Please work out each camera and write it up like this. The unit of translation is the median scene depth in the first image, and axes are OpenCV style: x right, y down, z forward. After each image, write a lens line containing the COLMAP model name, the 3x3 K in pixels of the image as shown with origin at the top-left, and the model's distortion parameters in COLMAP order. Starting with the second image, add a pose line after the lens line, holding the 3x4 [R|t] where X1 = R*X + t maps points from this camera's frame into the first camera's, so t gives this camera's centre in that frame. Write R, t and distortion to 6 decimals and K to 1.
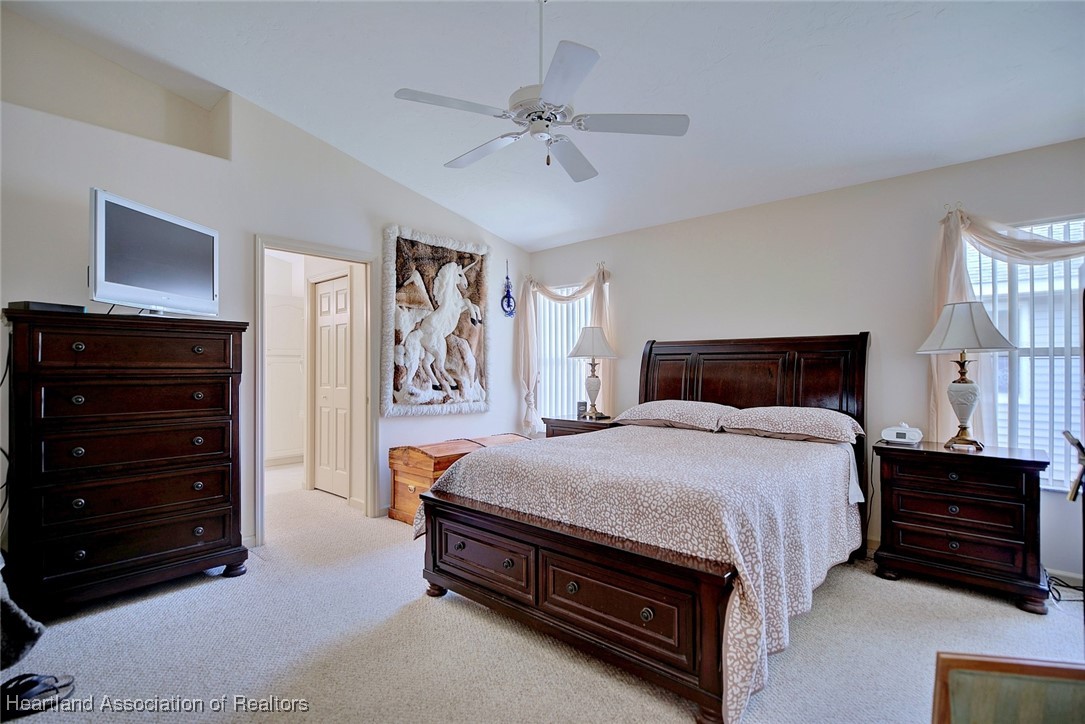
lens RADIAL K [[515.2, 0, 542.7], [0, 515.2, 365.3], [0, 0, 1]] dist [-0.001465, 0.000039]
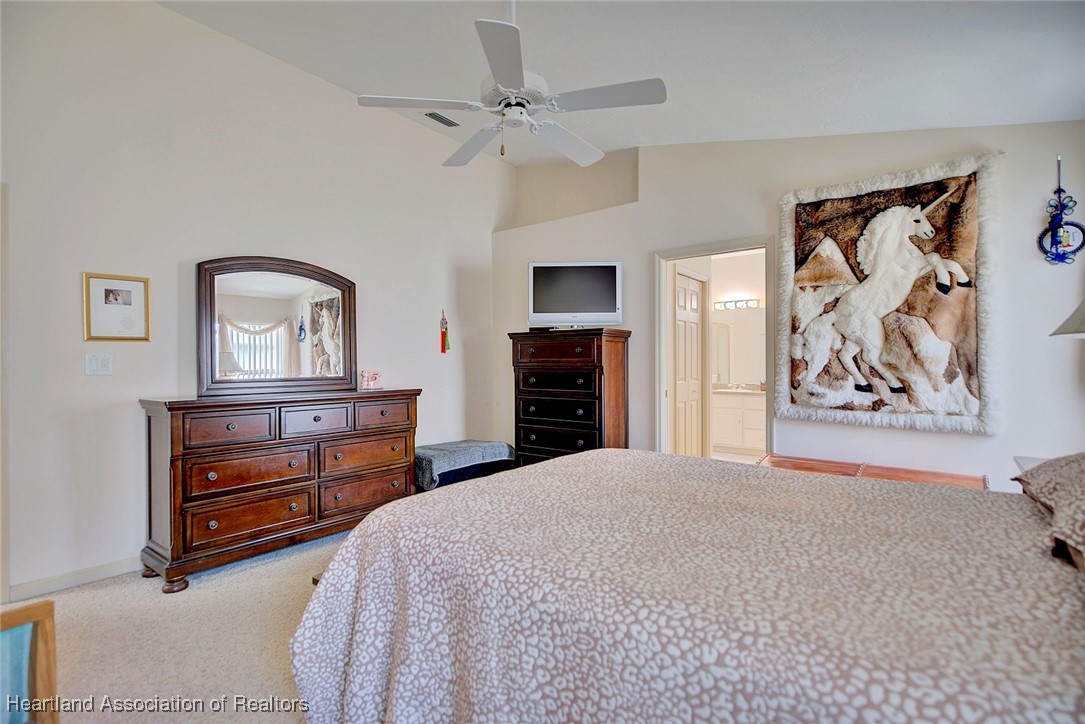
lens RADIAL K [[515.2, 0, 542.5], [0, 515.2, 365.2], [0, 0, 1]] dist [-0.001465, 0.000039]
pose [[0.061164, 0.004345, -0.998118, 0.493273], [0.007634, 0.999959, 0.004821, 0.003630], [0.998099, -0.007914, 0.061128, 0.501479]]
